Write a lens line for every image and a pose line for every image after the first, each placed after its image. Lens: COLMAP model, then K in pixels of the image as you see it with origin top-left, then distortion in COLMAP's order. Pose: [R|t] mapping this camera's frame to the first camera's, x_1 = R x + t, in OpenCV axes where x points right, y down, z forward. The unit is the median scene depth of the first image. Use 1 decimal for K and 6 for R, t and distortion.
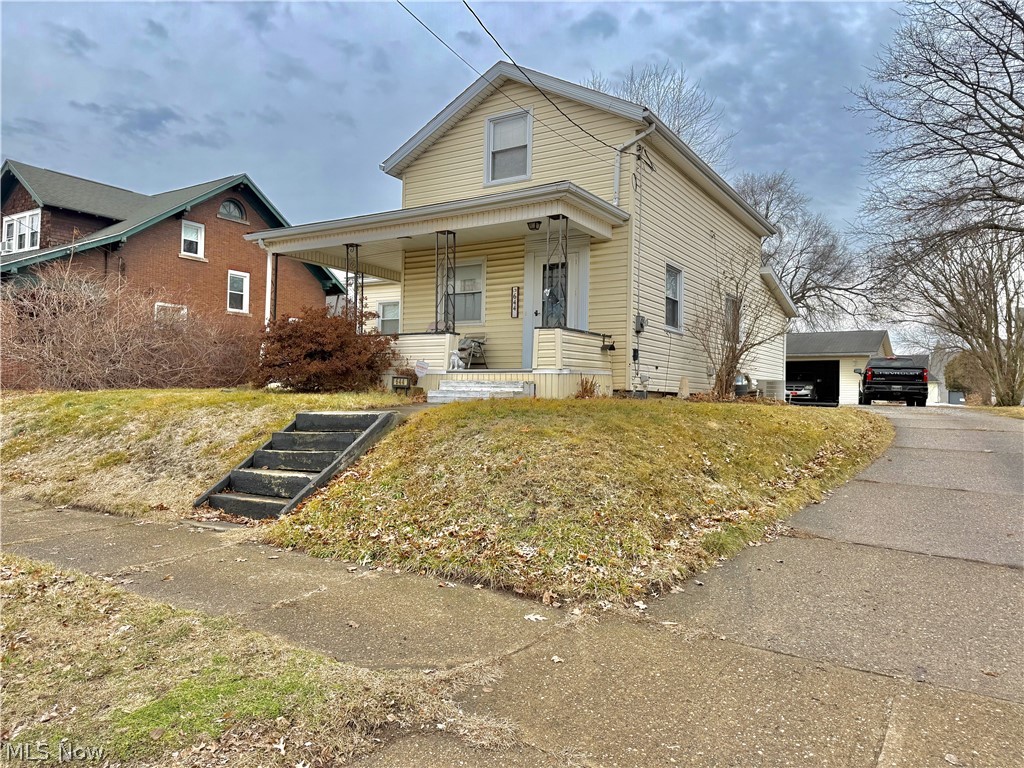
lens RADIAL K [[715.0, 0, 512.0], [0, 715.0, 384.0], [0, 0, 1]] dist [0.097151, -0.109293]
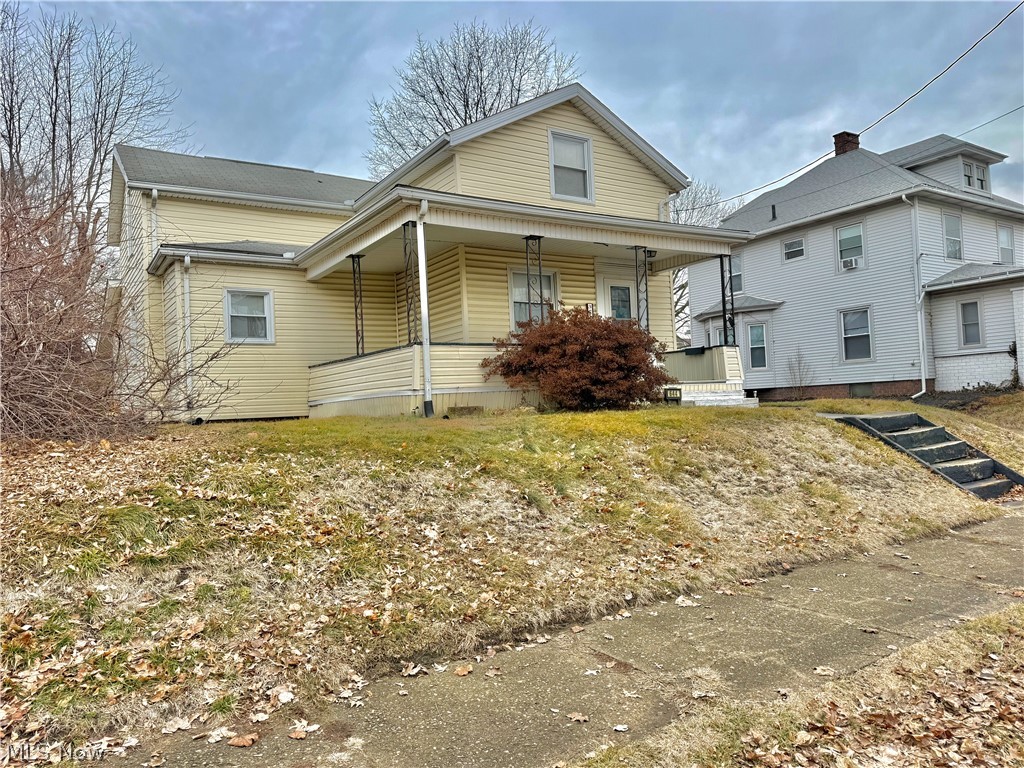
lens RADIAL K [[715.0, 0, 512.0], [0, 715.0, 384.0], [0, 0, 1]] dist [0.097151, -0.109293]
pose [[0.410876, -0.012391, 0.911607, -0.999415], [0.041314, 0.999134, -0.005040, -0.018018], [-0.910755, 0.039733, 0.411032, 0.681253]]
